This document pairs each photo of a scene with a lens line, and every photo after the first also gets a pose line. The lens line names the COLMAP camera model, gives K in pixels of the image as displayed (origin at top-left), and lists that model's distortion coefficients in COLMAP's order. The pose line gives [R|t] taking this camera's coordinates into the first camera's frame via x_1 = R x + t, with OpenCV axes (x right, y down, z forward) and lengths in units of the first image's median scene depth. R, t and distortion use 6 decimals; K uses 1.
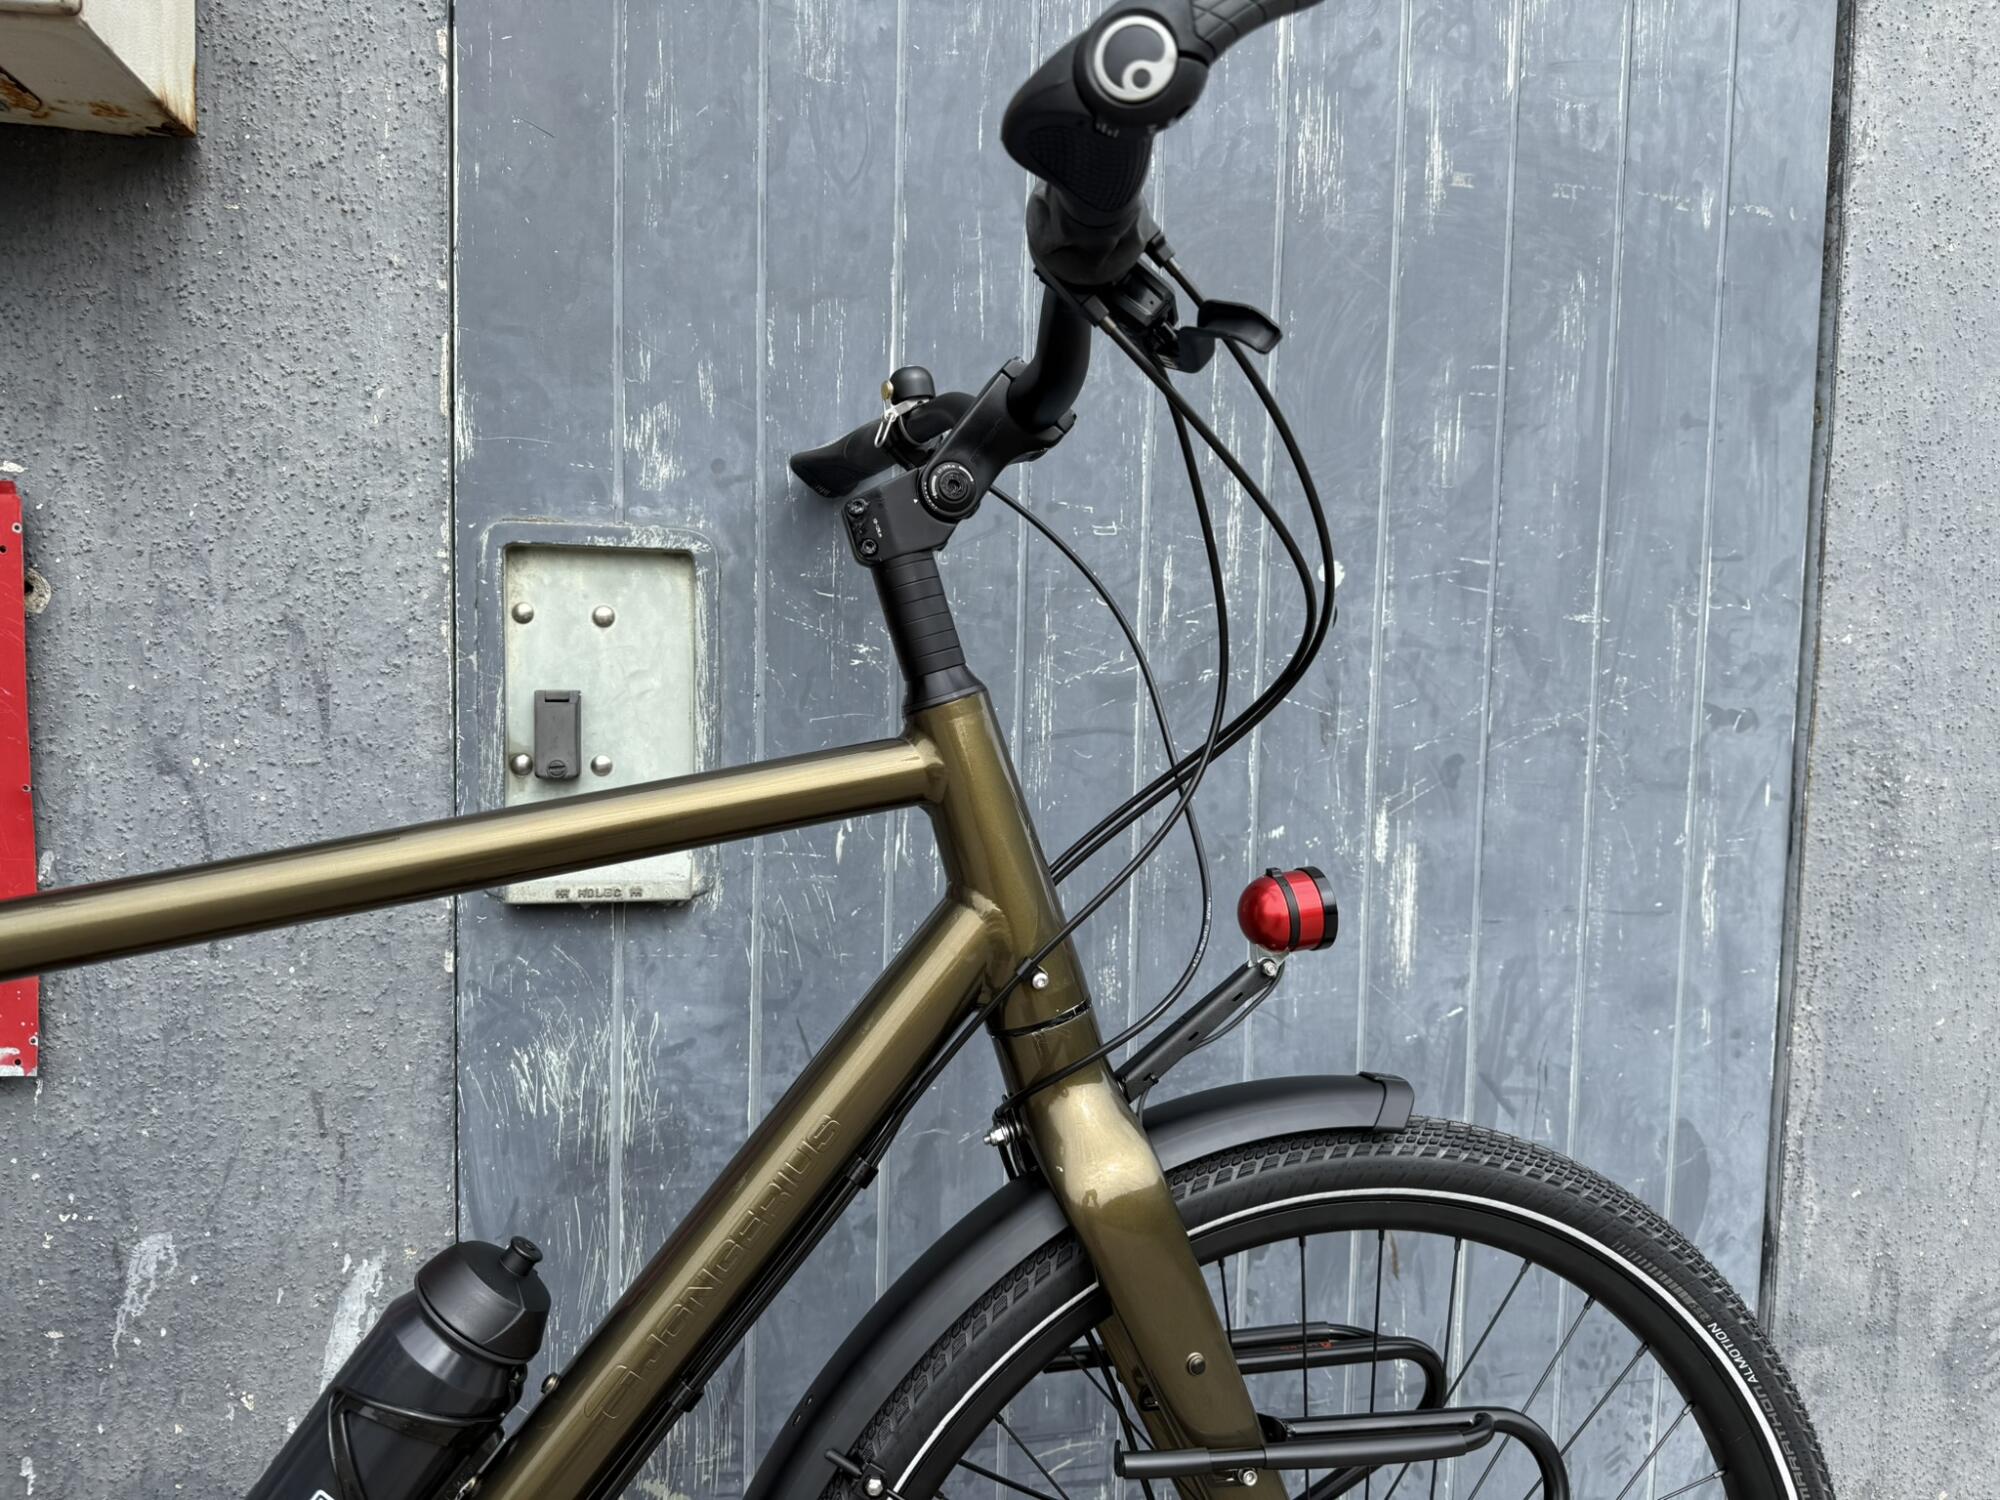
lens RADIAL K [[1431.0, 0, 1010.0], [0, 1431.0, 763.7], [0, 0, 1]] dist [0.025169, -0.043551]
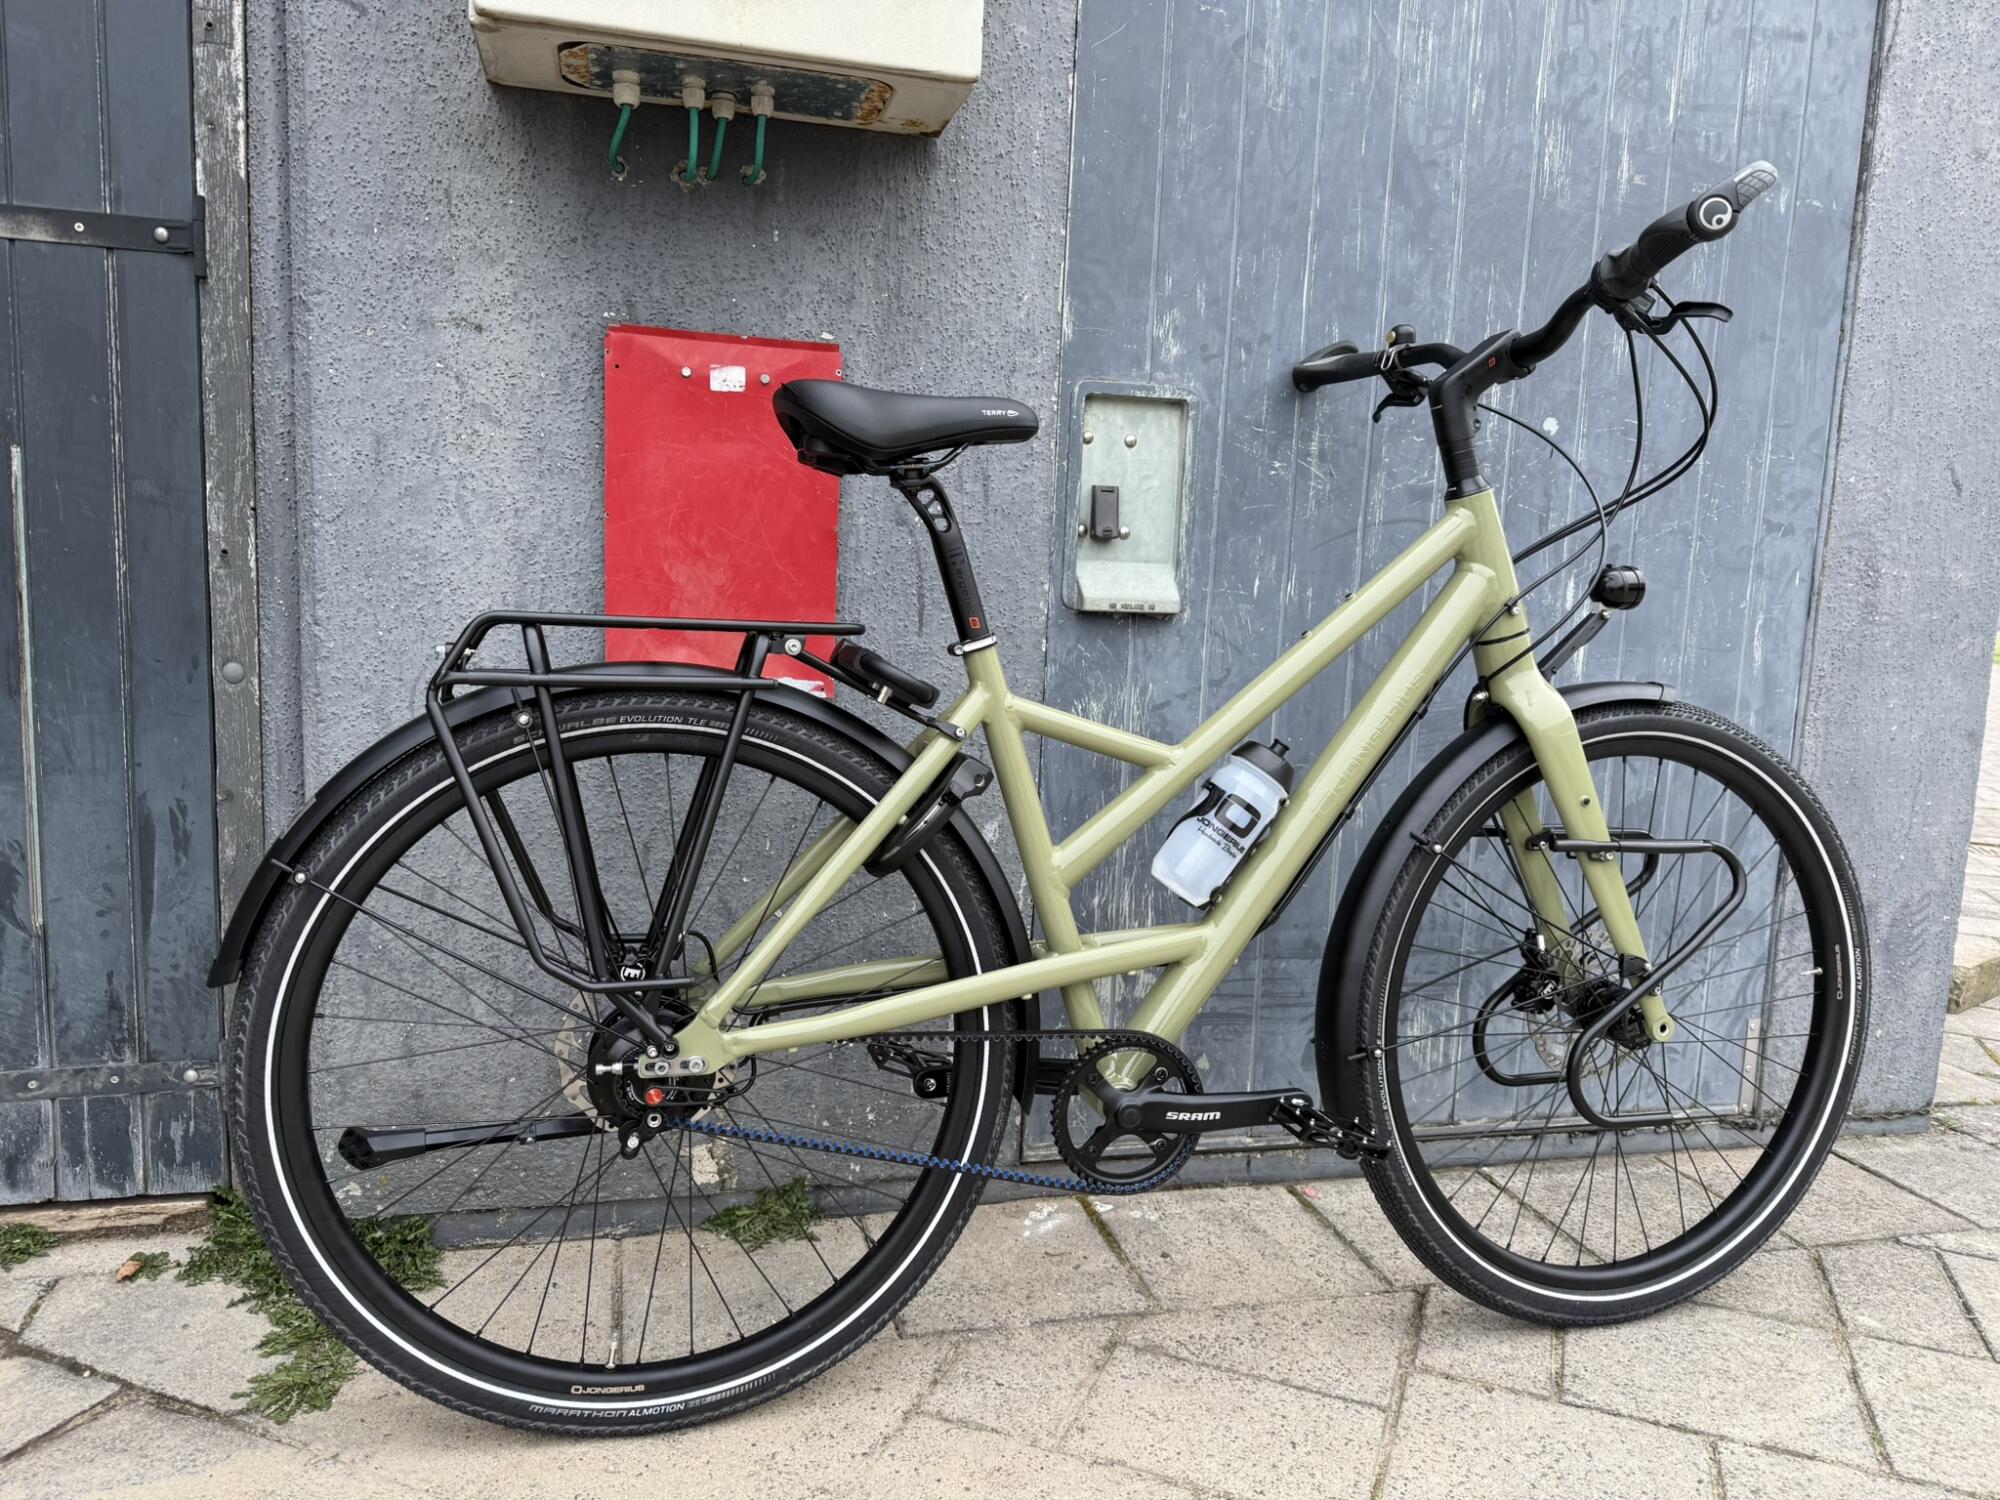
lens RADIAL K [[1431.0, 0, 1002.0], [0, 1431.0, 755.4], [0, 0, 1]] dist [0.025169, -0.043551]
pose [[0.998736, 0.014890, 0.048014, -0.471133], [-0.017959, 0.997779, 0.064149, 0.146046], [-0.046953, -0.064930, 0.996785, -0.613784]]
